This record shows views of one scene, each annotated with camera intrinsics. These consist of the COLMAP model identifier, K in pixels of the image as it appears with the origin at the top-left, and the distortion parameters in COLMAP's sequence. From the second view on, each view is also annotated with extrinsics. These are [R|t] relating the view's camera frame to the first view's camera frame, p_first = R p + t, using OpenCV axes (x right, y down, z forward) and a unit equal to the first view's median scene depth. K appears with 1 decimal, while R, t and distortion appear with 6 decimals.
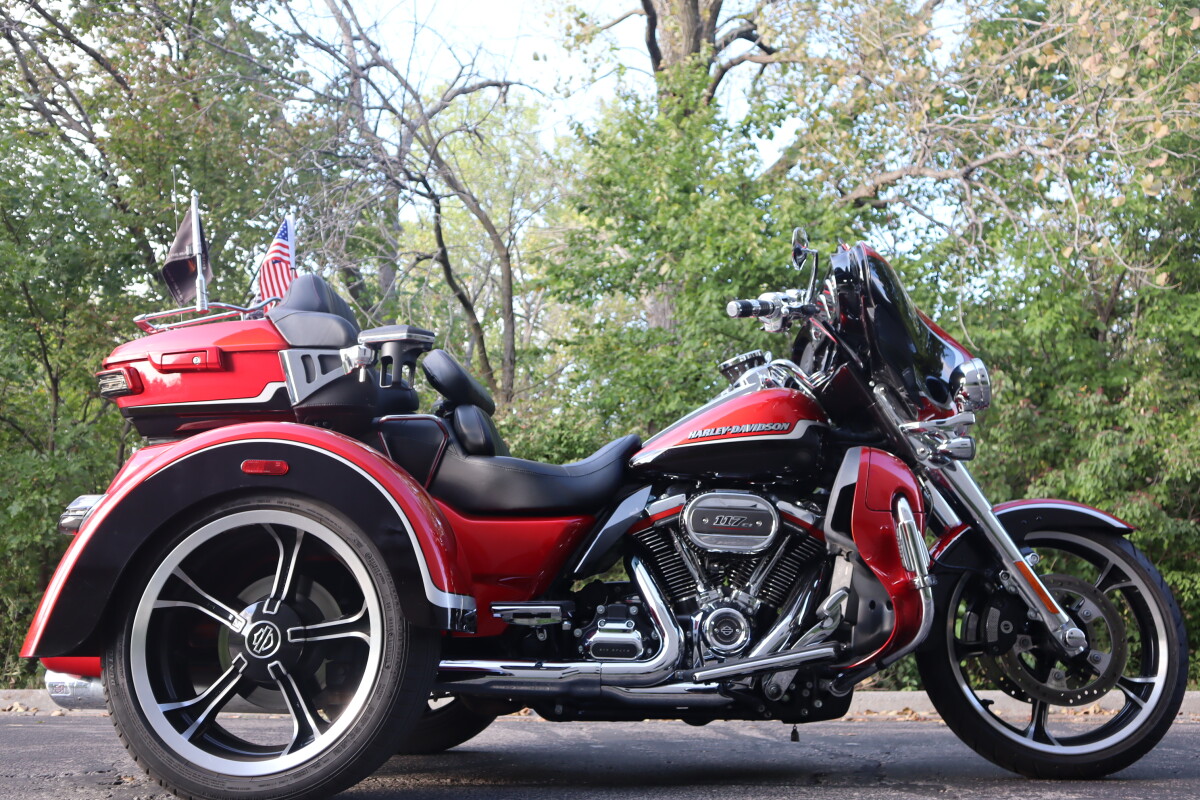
lens RADIAL K [[1038.5, 0, 620.3], [0, 1038.5, 398.7], [0, 0, 1]] dist [-0.011736, 0.008727]
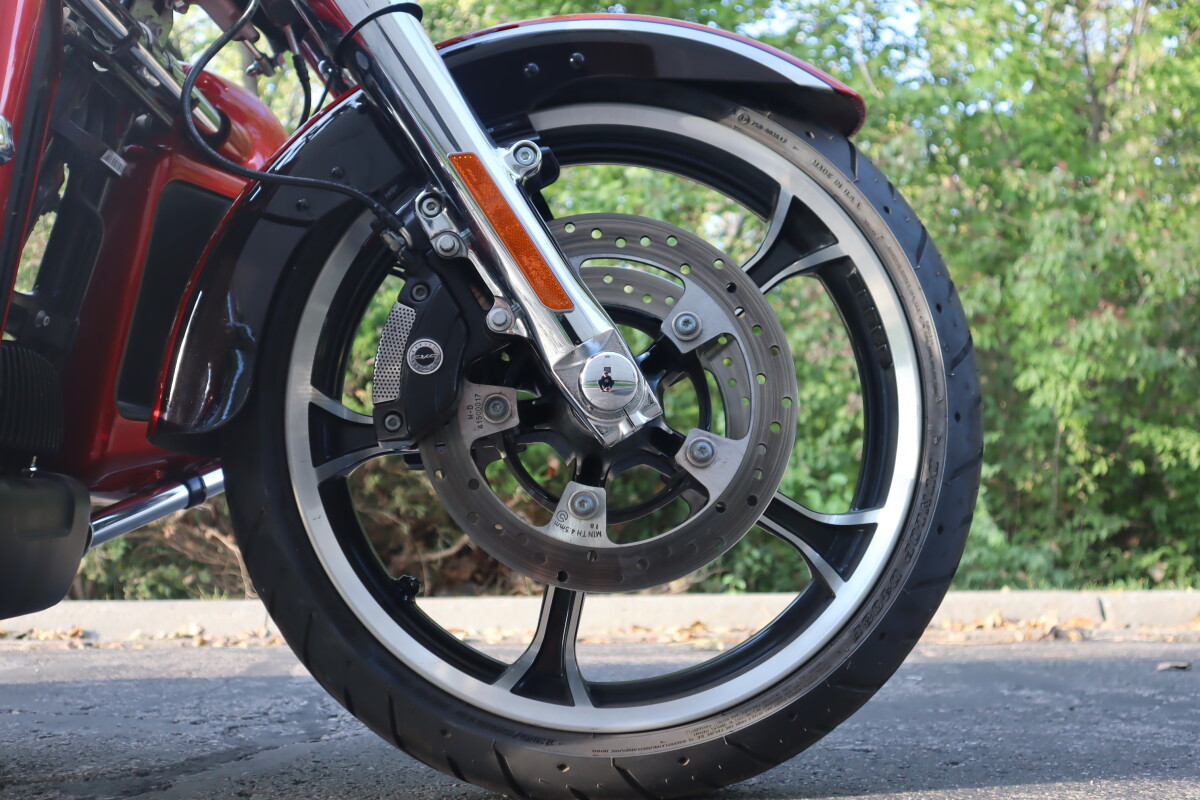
lens RADIAL K [[1283.7, 0, 600.0], [0, 1283.7, 400.0], [0, 0, 1]] dist [-0.012009, 0.011614]
pose [[0.998508, -0.000082, 0.054610, 0.392912], [-0.006010, 0.993760, 0.111373, 0.182249], [-0.054279, -0.111535, 0.992277, 0.574011]]
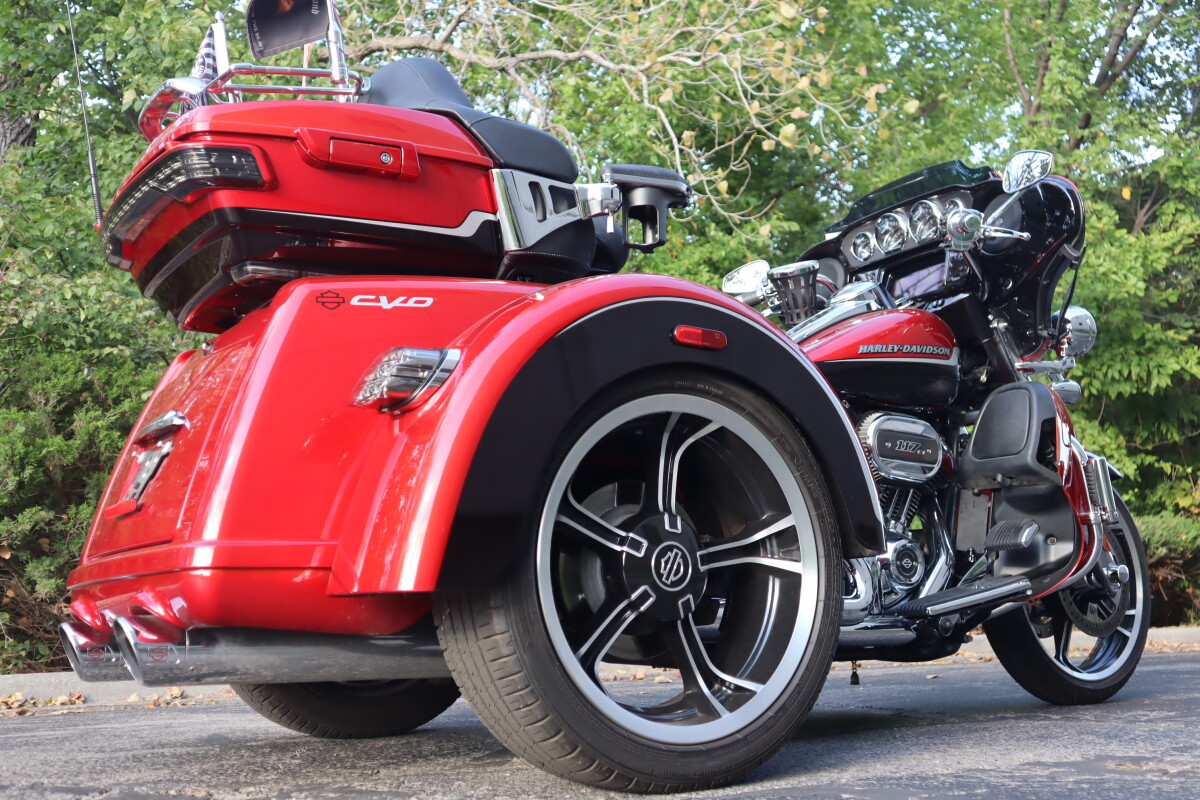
lens RADIAL K [[1283.7, 0, 600.0], [0, 1283.7, 400.0], [0, 0, 1]] dist [-0.012009, 0.011614]
pose [[0.799560, 0.084078, 0.594673, -0.776104], [-0.123962, 0.991935, 0.026426, 0.077761], [-0.587655, -0.094846, 0.803534, 0.243137]]
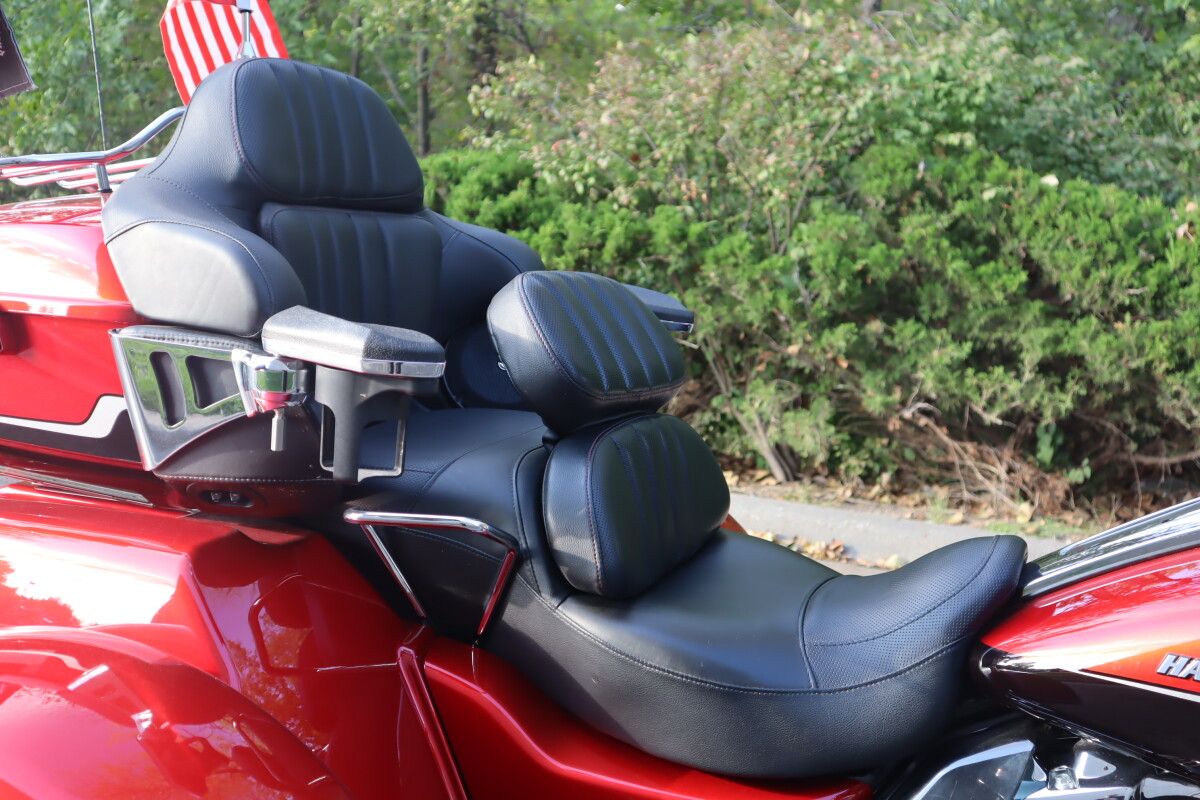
lens RADIAL K [[1283.7, 0, 600.0], [0, 1283.7, 400.0], [0, 0, 1]] dist [-0.012009, 0.011614]
pose [[0.945978, 0.113827, -0.303595, 0.007606], [0.009311, 0.926427, 0.376359, -0.207783], [0.324098, -0.358854, 0.875320, 0.612922]]
